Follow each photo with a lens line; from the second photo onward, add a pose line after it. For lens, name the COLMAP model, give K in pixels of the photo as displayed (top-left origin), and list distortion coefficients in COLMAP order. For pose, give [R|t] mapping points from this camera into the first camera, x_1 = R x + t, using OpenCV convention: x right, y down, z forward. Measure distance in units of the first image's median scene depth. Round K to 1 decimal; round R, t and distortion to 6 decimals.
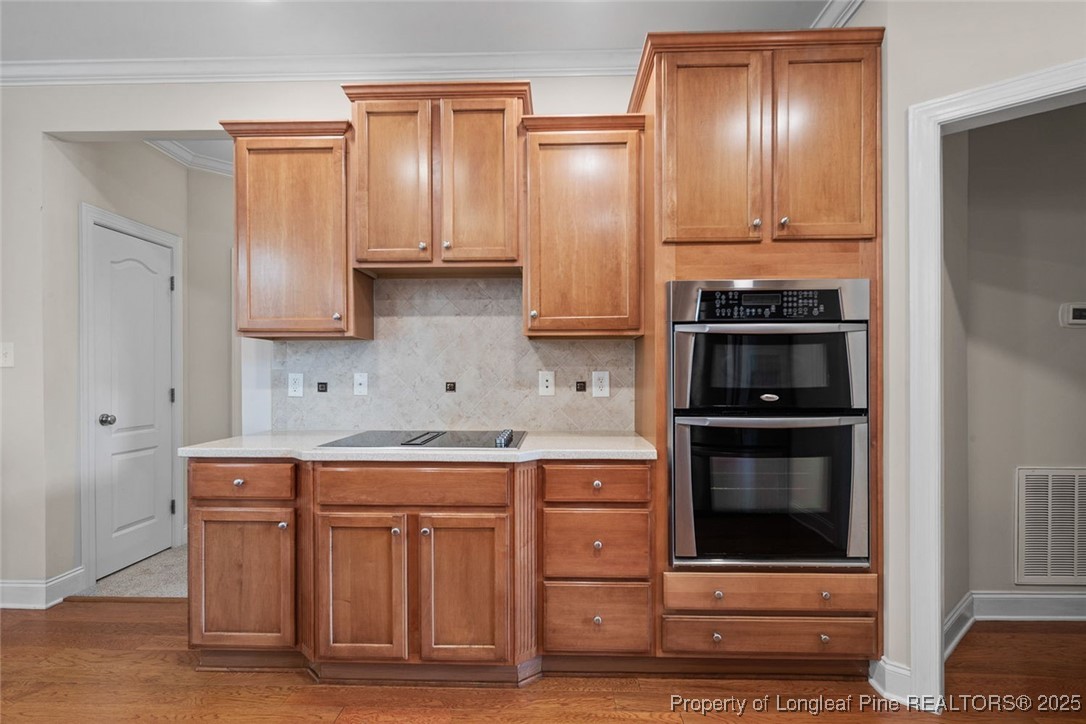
lens RADIAL K [[556.1, 0, 542.0], [0, 556.1, 377.4], [0, 0, 1]] dist [-0.000369, -0.000090]
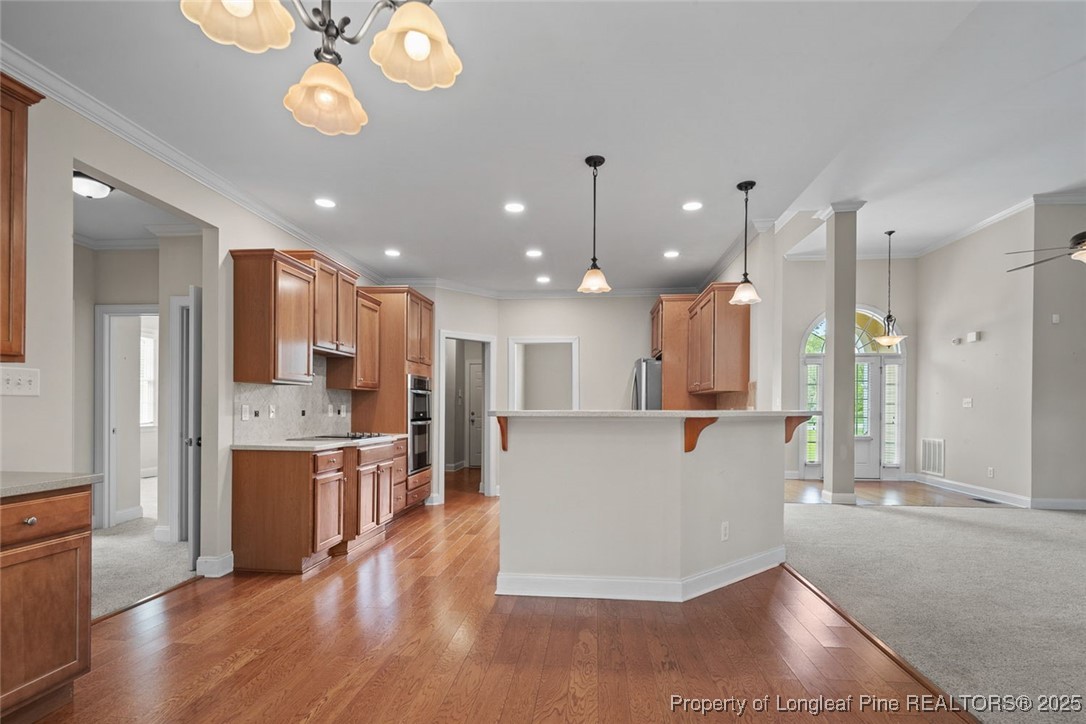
lens RADIAL K [[526.7, 0, 545.7], [0, 526.7, 410.2], [0, 0, 1]] dist [-0.002000, -0.001091]
pose [[0.066792, -0.004002, 0.997759, -1.840259], [-0.005410, 0.999976, 0.004373, -0.003977], [-0.997752, -0.005690, 0.066769, 0.099656]]
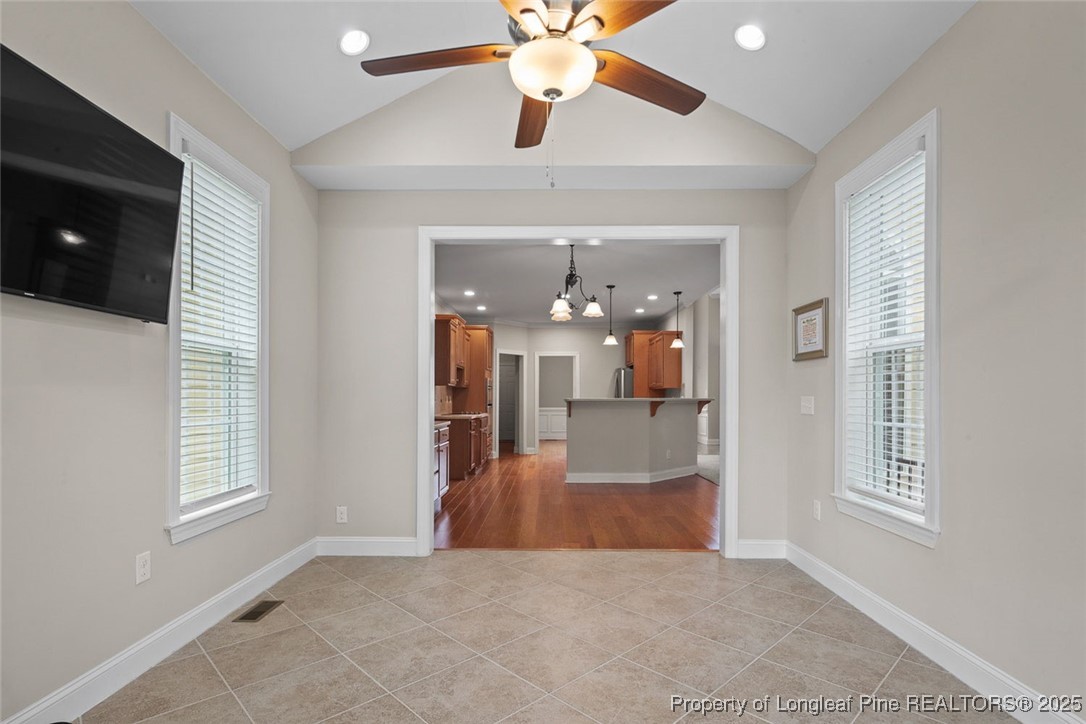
lens RADIAL K [[531.7, 0, 541.6], [0, 531.7, 402.4], [0, 0, 1]] dist [0.000470, -0.000034]
pose [[-0.017123, -0.006588, 0.999832, -3.338044], [-0.002141, 0.999976, 0.006552, 0.005857], [-0.999851, -0.002028, -0.017136, 0.469461]]
